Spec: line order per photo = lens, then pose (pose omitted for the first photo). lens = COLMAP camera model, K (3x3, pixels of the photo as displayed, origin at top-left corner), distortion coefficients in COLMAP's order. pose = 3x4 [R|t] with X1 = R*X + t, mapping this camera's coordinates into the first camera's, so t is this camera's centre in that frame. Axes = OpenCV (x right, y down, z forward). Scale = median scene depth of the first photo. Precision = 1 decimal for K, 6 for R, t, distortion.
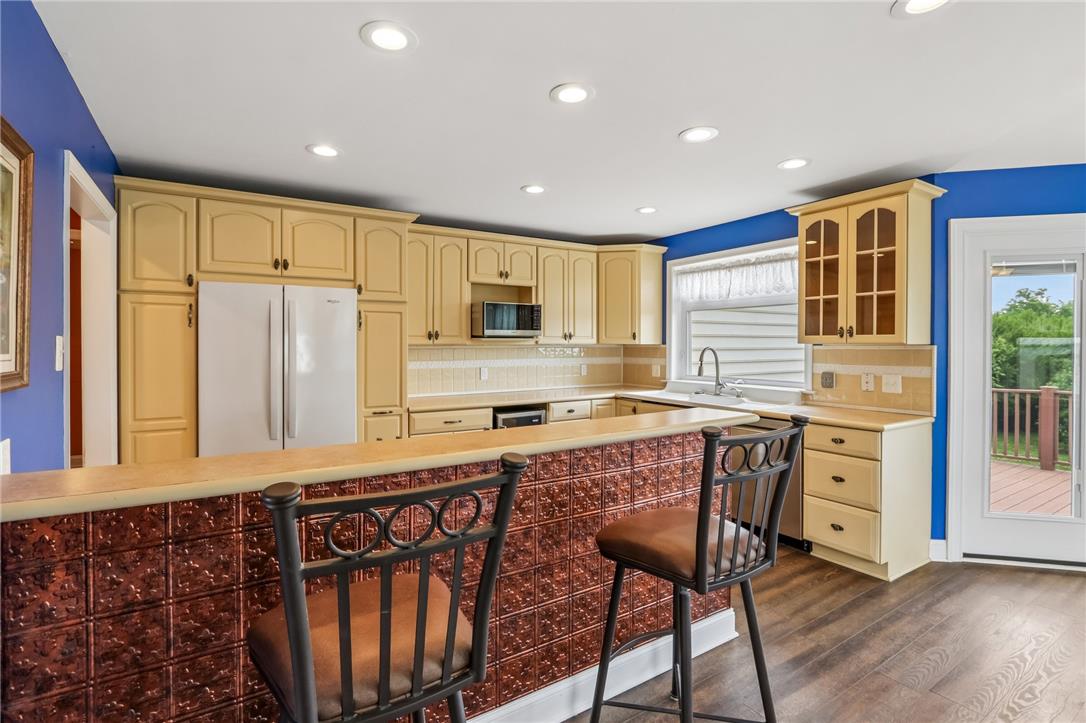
lens RADIAL K [[512.3, 0, 538.4], [0, 512.3, 347.0], [0, 0, 1]] dist [-0.002176, 0.000055]
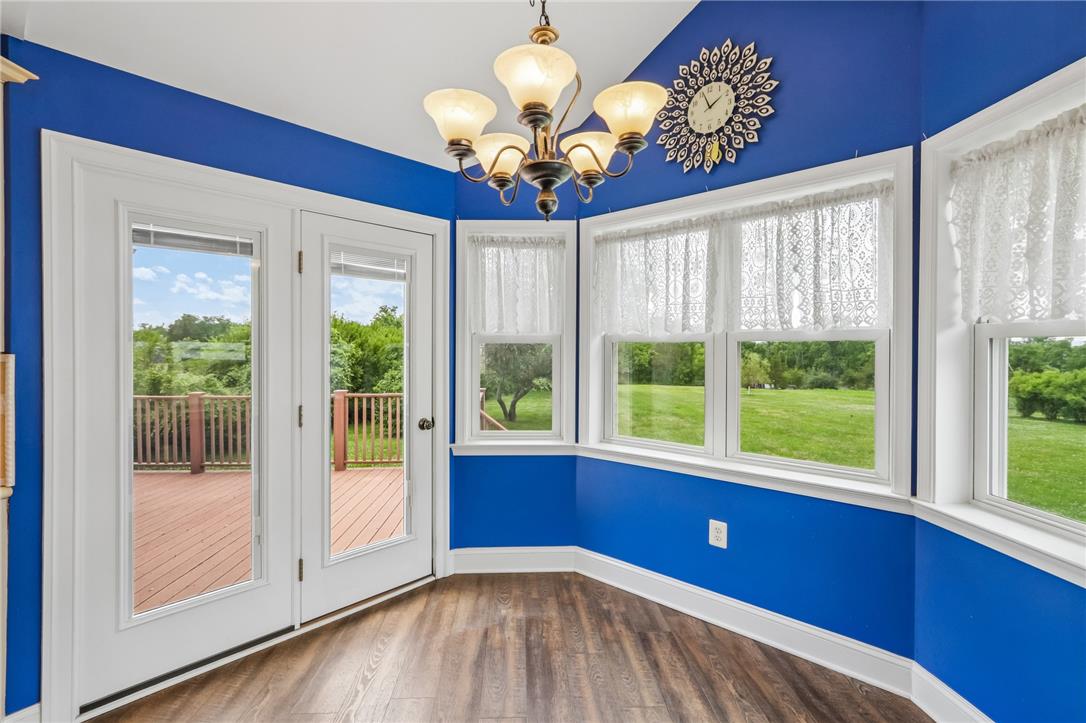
lens RADIAL K [[512.3, 0, 538.4], [0, 512.3, 347.0], [0, 0, 1]] dist [-0.002176, 0.000055]
pose [[0.504053, 0.001183, 0.863672, 0.586738], [0.006479, 0.999966, -0.005151, -0.004331], [-0.863648, 0.008192, 0.504028, 0.244846]]
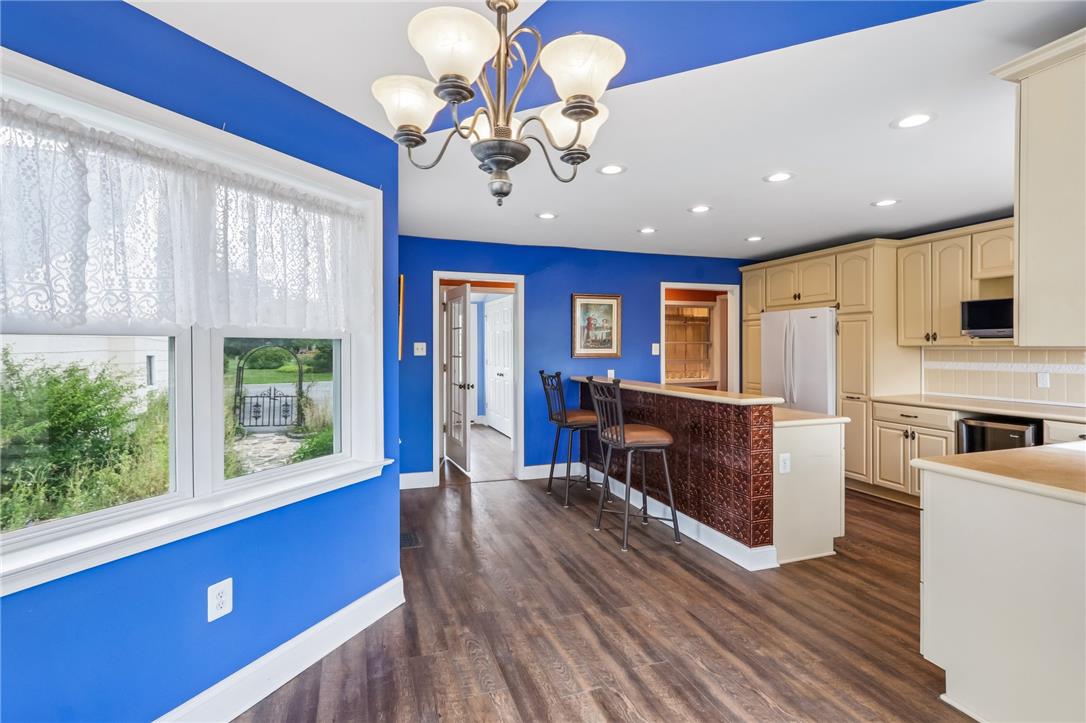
lens RADIAL K [[512.3, 0, 538.4], [0, 512.3, 347.0], [0, 0, 1]] dist [-0.002176, 0.000055]
pose [[-0.209354, 0.008948, -0.977799, 1.201145], [0.000407, 0.999959, 0.009063, -0.014427], [0.977840, 0.001499, -0.209349, 0.501786]]
